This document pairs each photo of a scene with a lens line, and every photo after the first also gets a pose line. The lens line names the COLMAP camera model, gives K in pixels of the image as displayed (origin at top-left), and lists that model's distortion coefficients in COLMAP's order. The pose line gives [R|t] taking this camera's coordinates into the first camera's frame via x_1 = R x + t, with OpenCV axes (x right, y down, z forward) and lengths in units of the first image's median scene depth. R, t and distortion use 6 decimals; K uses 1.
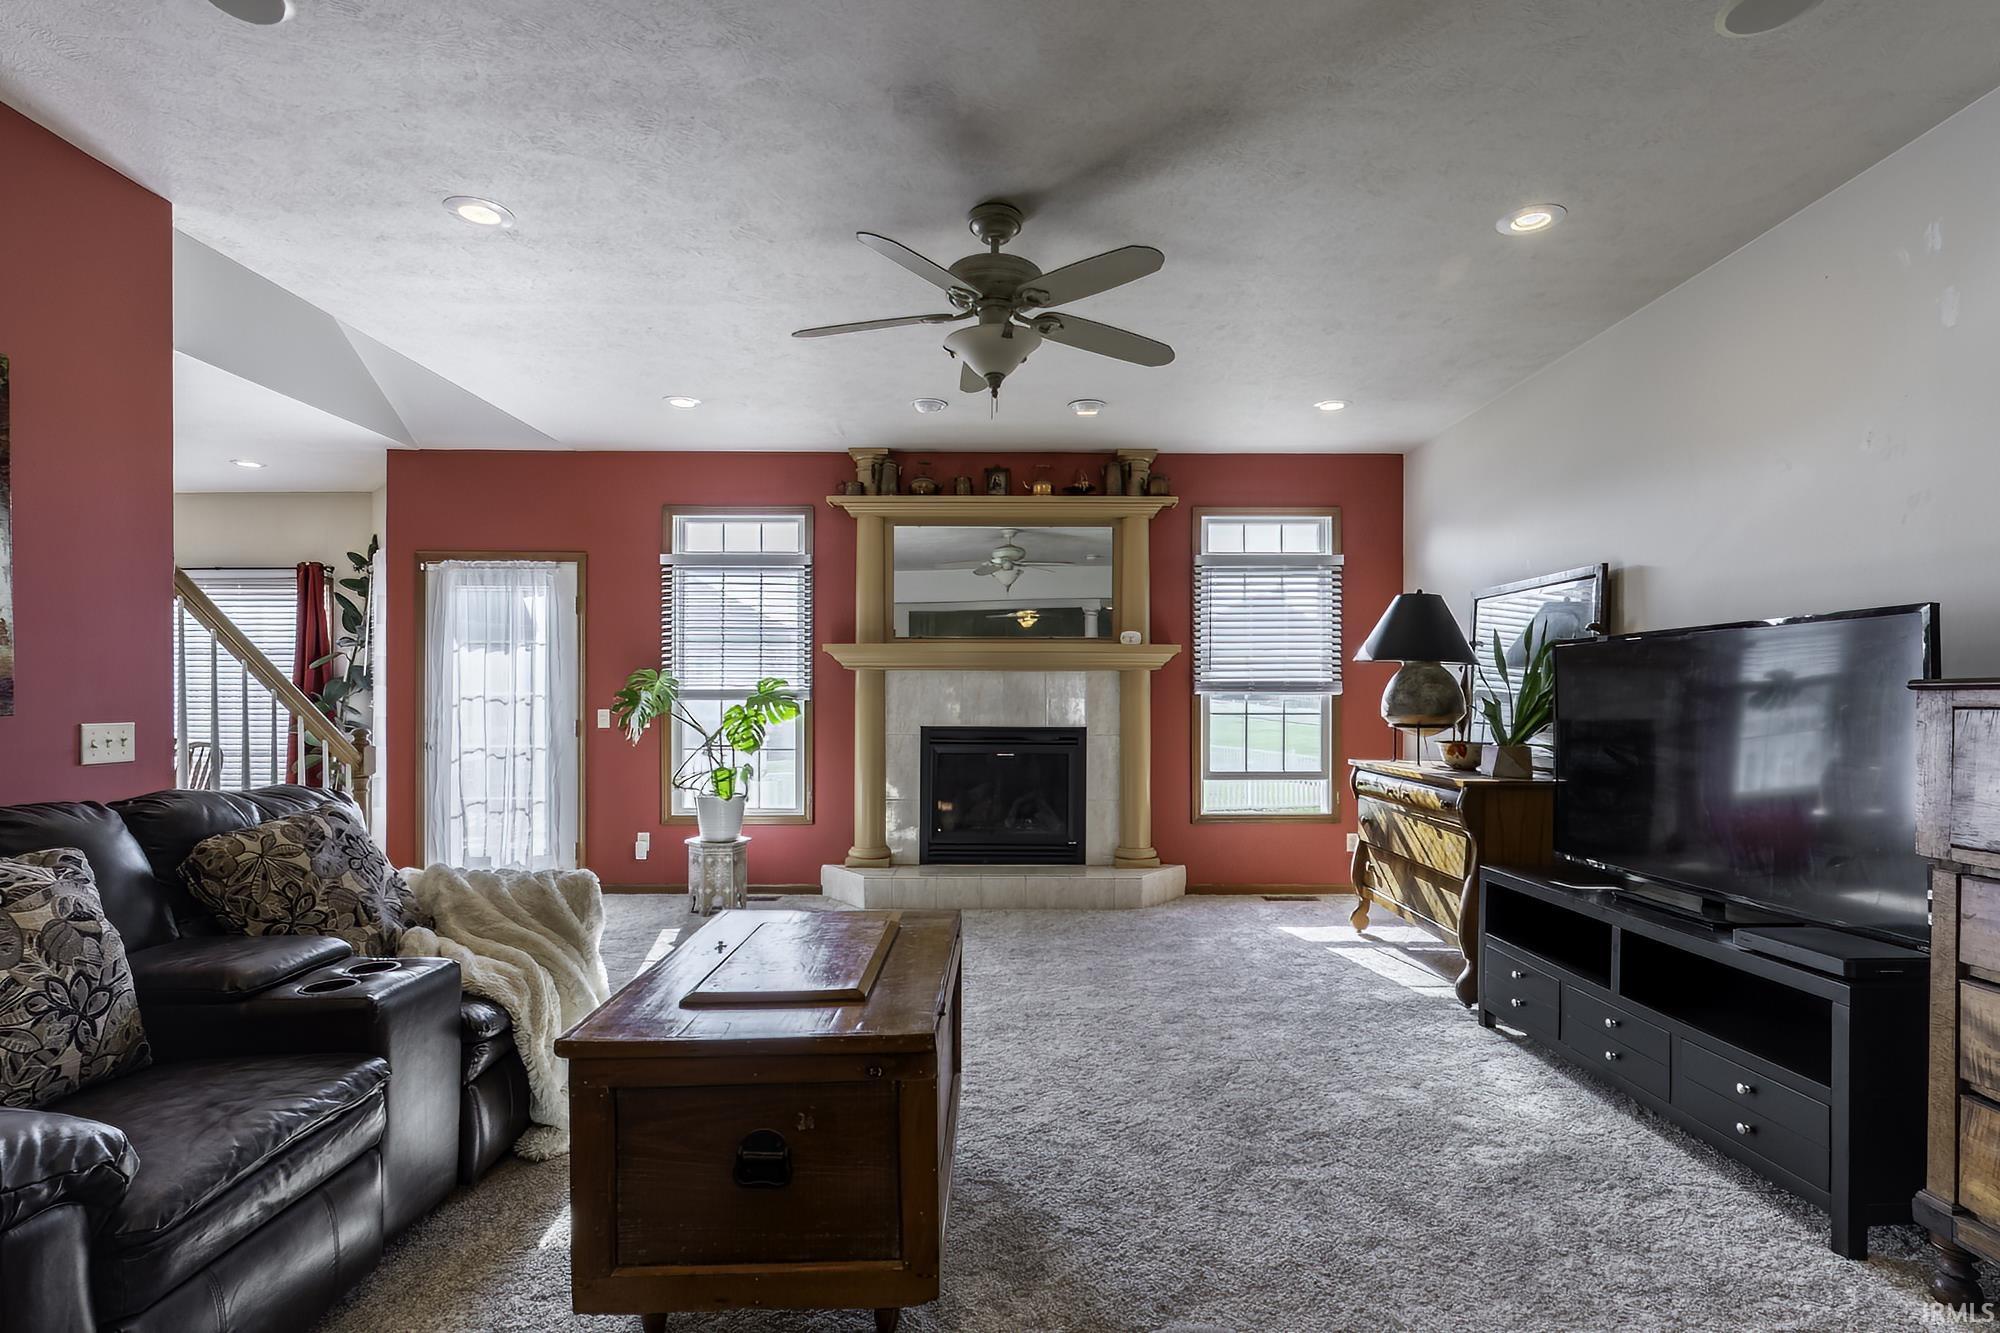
lens RADIAL K [[961.1, 0, 1027.9], [0, 961.1, 701.3], [0, 0, 1]] dist [-0.003160, 0.000537]
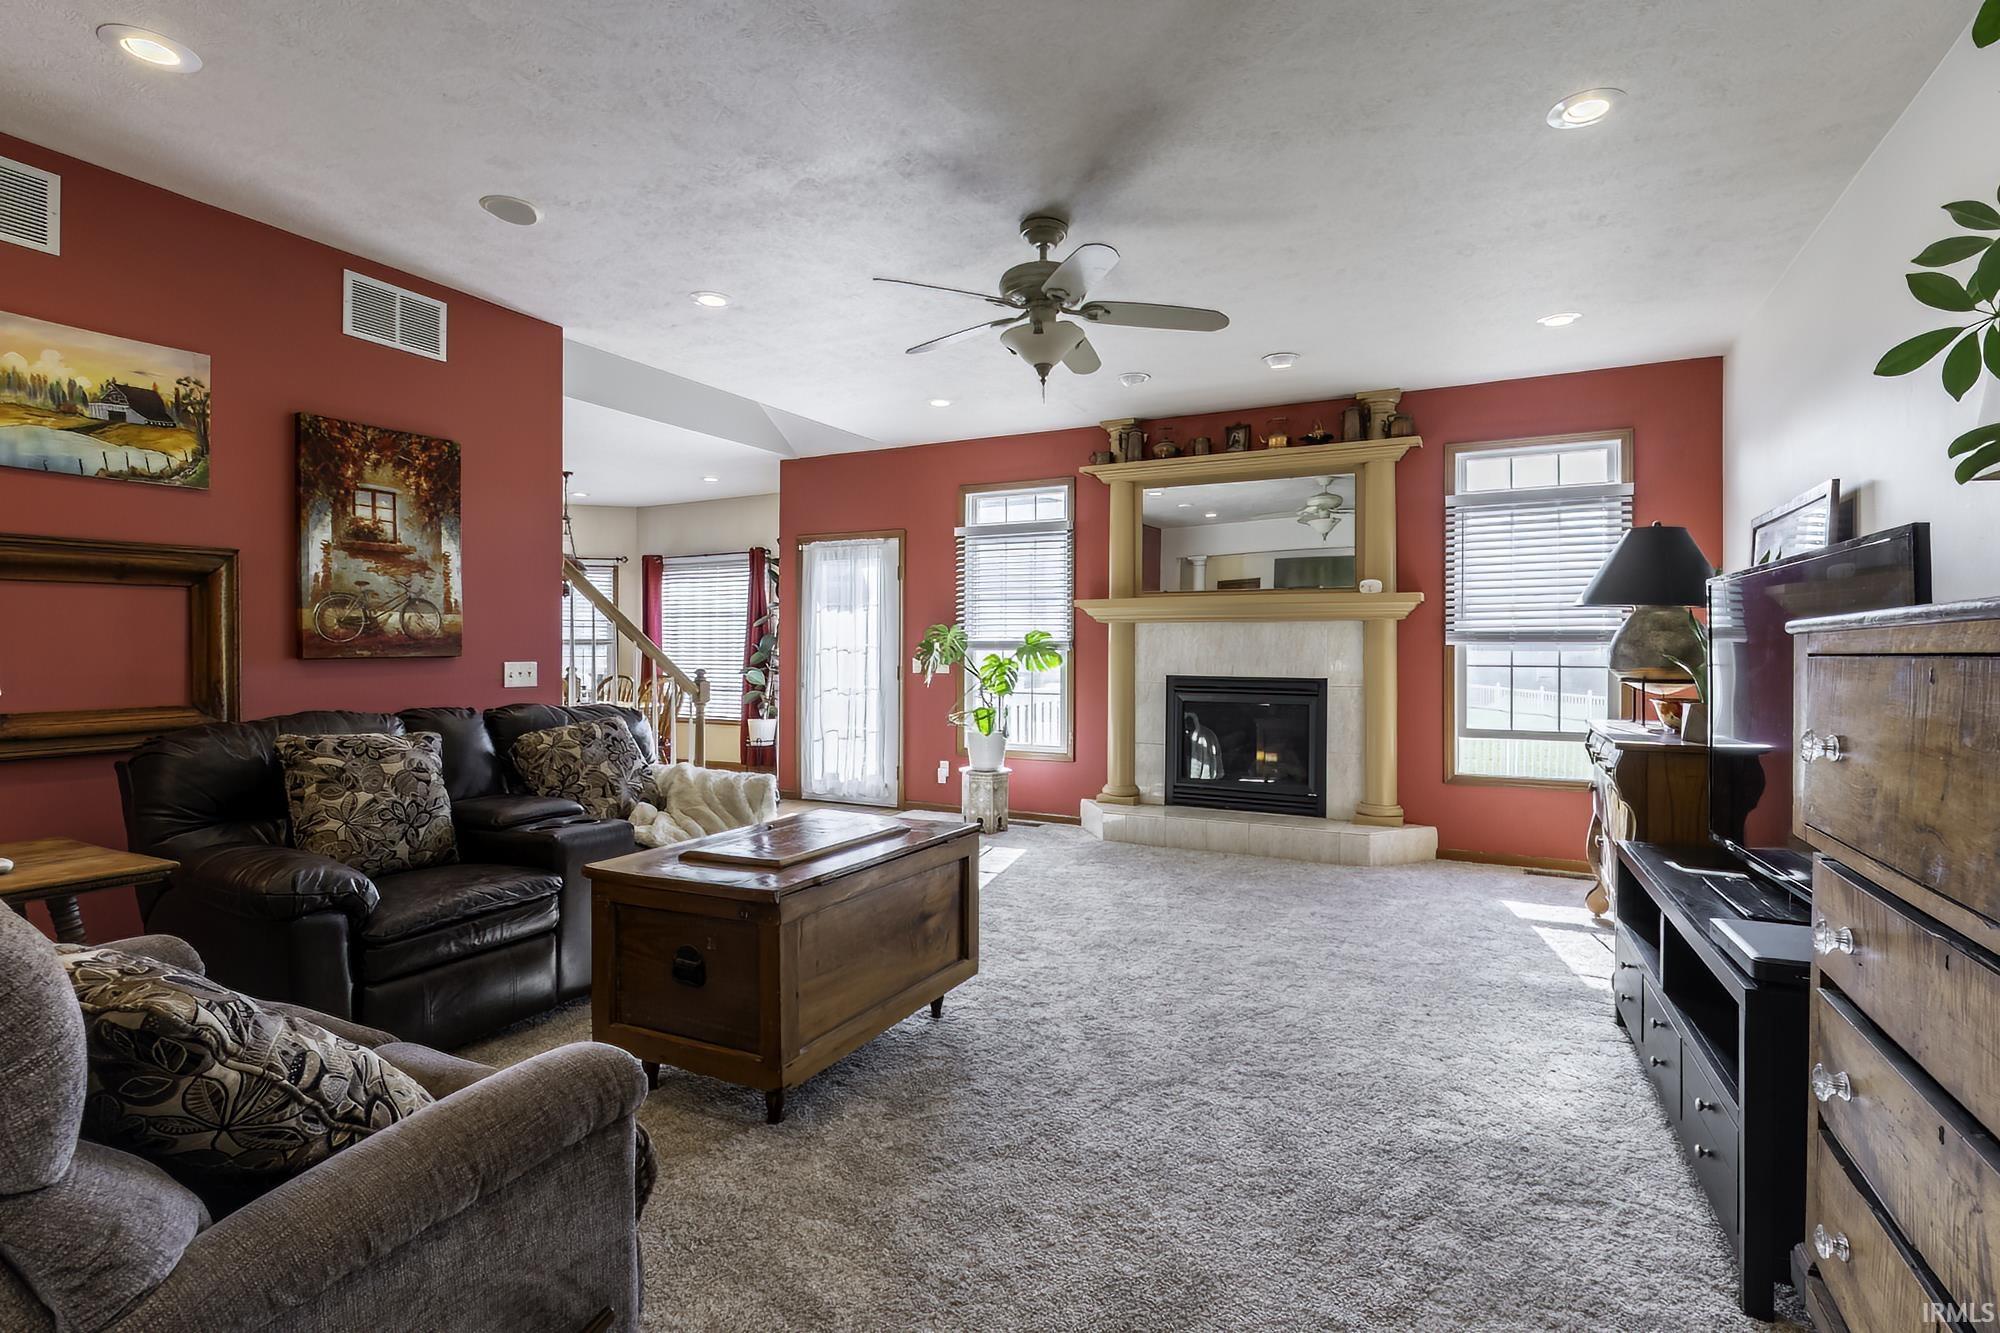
lens RADIAL K [[961.1, 0, 1034.8], [0, 961.1, 647.7], [0, 0, 1]] dist [-0.003160, 0.000537]
pose [[0.887426, 0.000253, -0.460950, 0.264972], [-0.003533, 0.999974, -0.006251, 0.002922], [0.460937, 0.007176, 0.887404, -0.011899]]
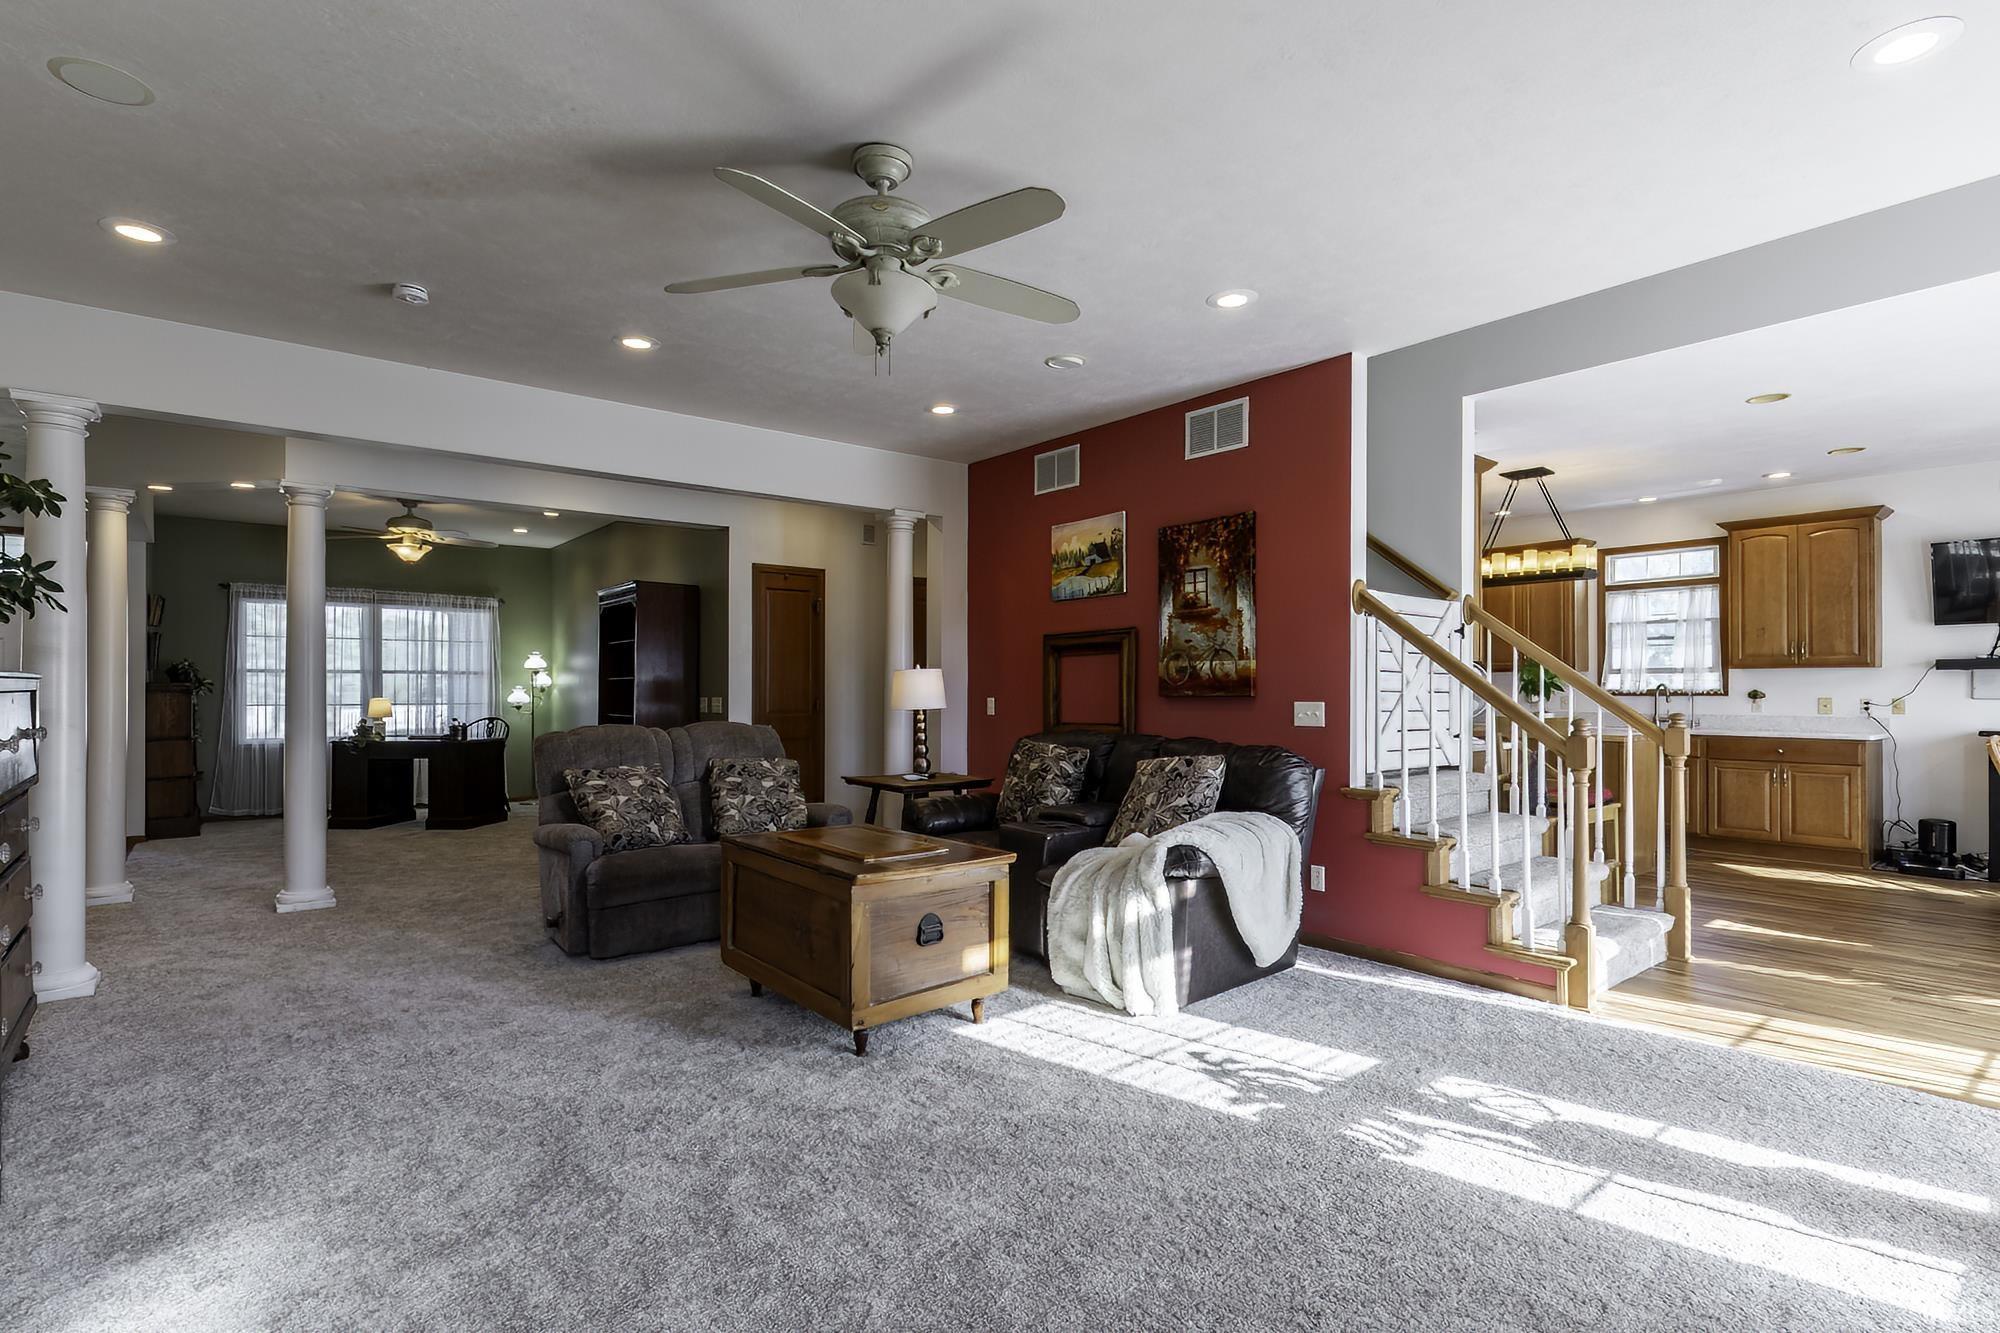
lens RADIAL K [[961.1, 0, 1002.6], [0, 961.1, 679.3], [0, 0, 1]] dist [-0.003160, 0.000537]
pose [[-0.785585, -0.006644, -0.618718, 0.234392], [-0.002393, 0.999968, -0.007698, -0.001273], [0.618749, -0.004567, -0.785575, 0.959907]]
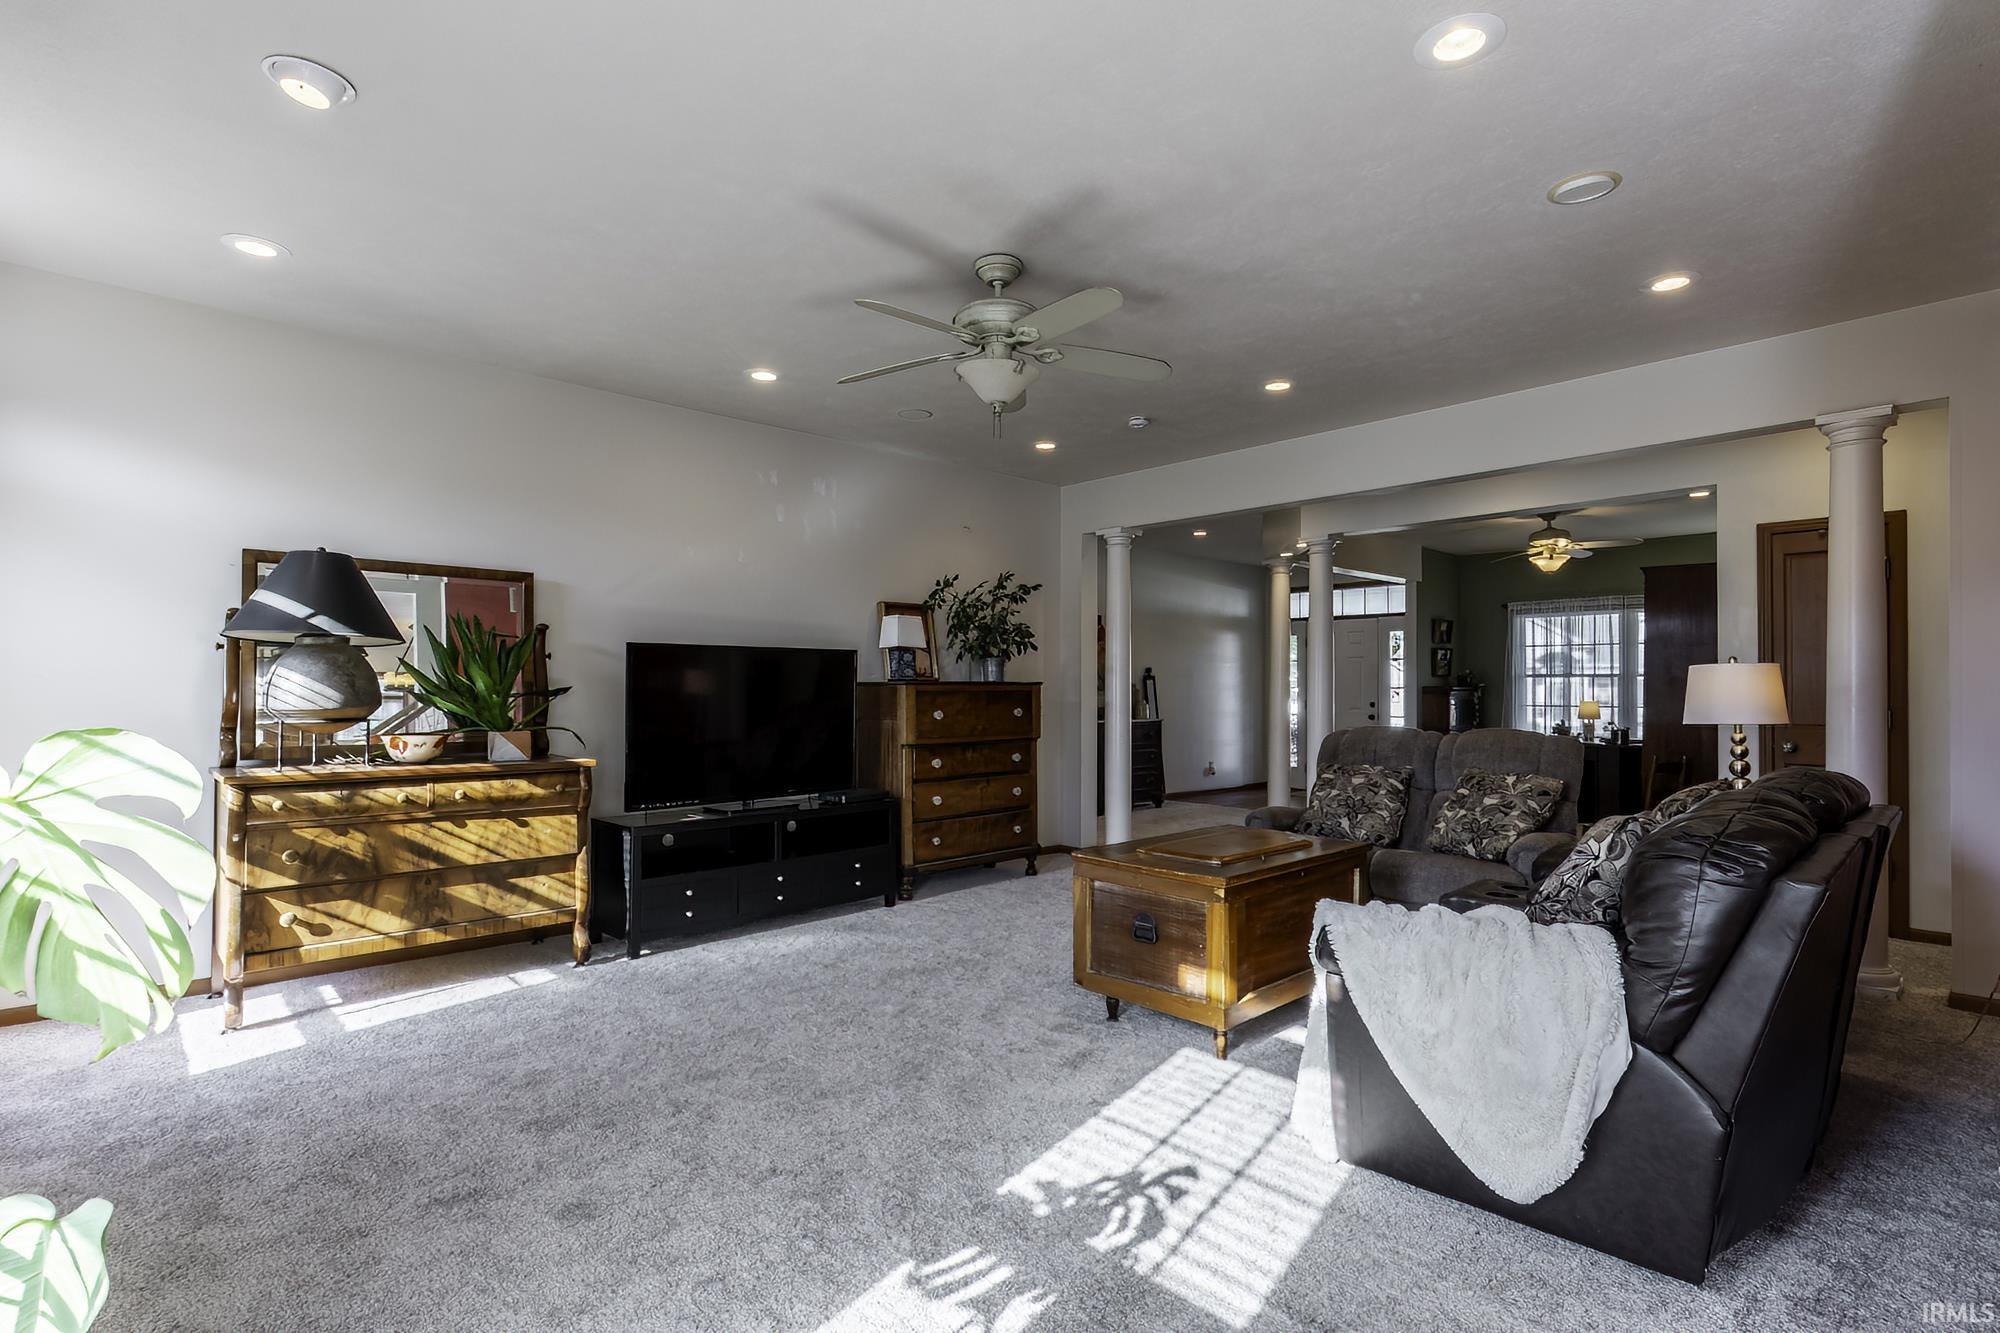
lens RADIAL K [[961.1, 0, 1010.5], [0, 961.1, 673.6], [0, 0, 1]] dist [-0.003160, 0.000537]
pose [[-0.667023, 0.009856, 0.744972, -0.480794], [-0.000190, 0.999910, -0.013399, -0.003905], [-0.745037, -0.009079, -0.666961, 0.935936]]
